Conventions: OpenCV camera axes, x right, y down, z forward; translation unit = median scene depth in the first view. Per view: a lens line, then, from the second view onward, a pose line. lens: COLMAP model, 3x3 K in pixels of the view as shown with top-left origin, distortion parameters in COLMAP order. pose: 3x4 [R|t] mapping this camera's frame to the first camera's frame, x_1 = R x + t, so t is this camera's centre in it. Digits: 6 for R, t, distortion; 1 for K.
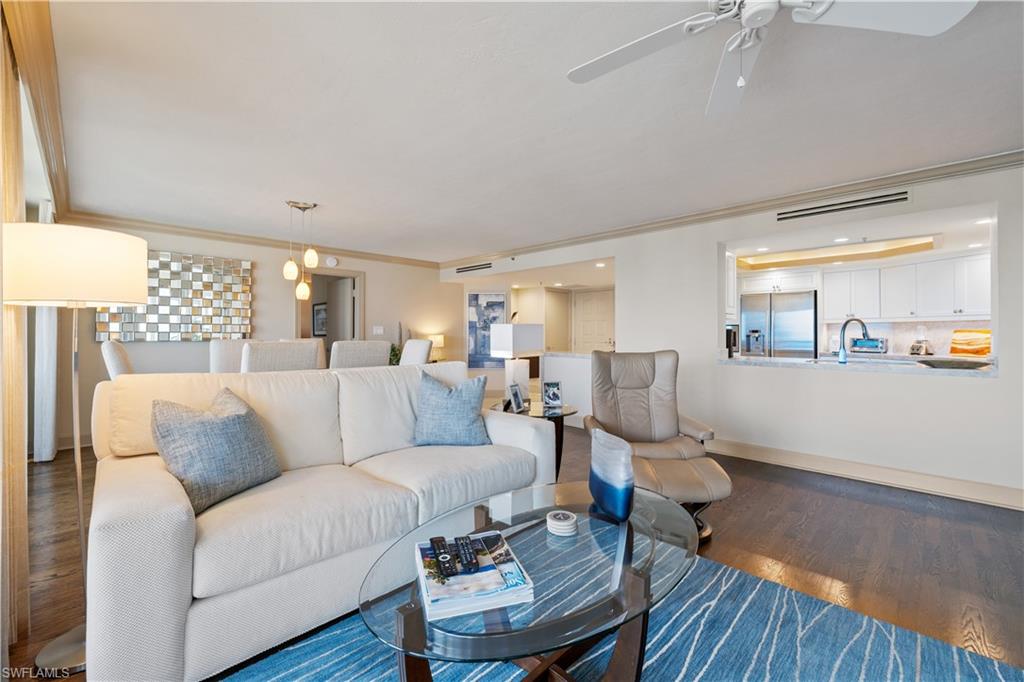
lens RADIAL K [[429.6, 0, 511.3], [0, 429.6, 338.5], [0, 0, 1]] dist [0.000375, -0.000087]
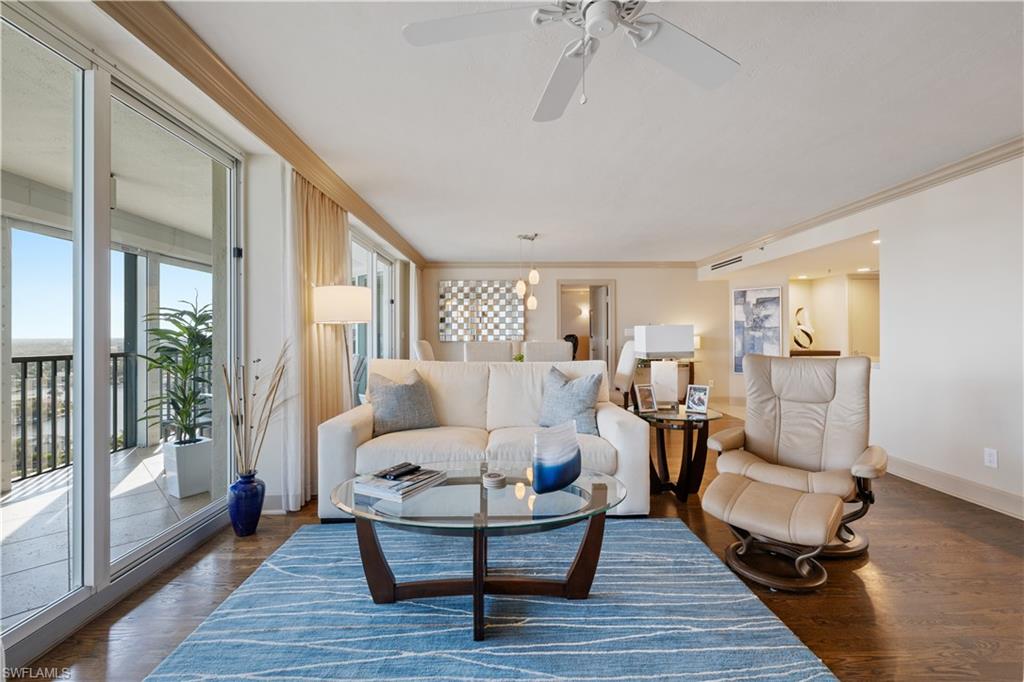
lens RADIAL K [[429.6, 0, 511.3], [0, 429.6, 338.5], [0, 0, 1]] dist [0.000375, -0.000087]
pose [[0.721253, -0.000530, -0.692672, 0.232311], [-0.001491, 0.999996, -0.002317, -0.000225], [0.692671, 0.002703, 0.721249, 0.018954]]
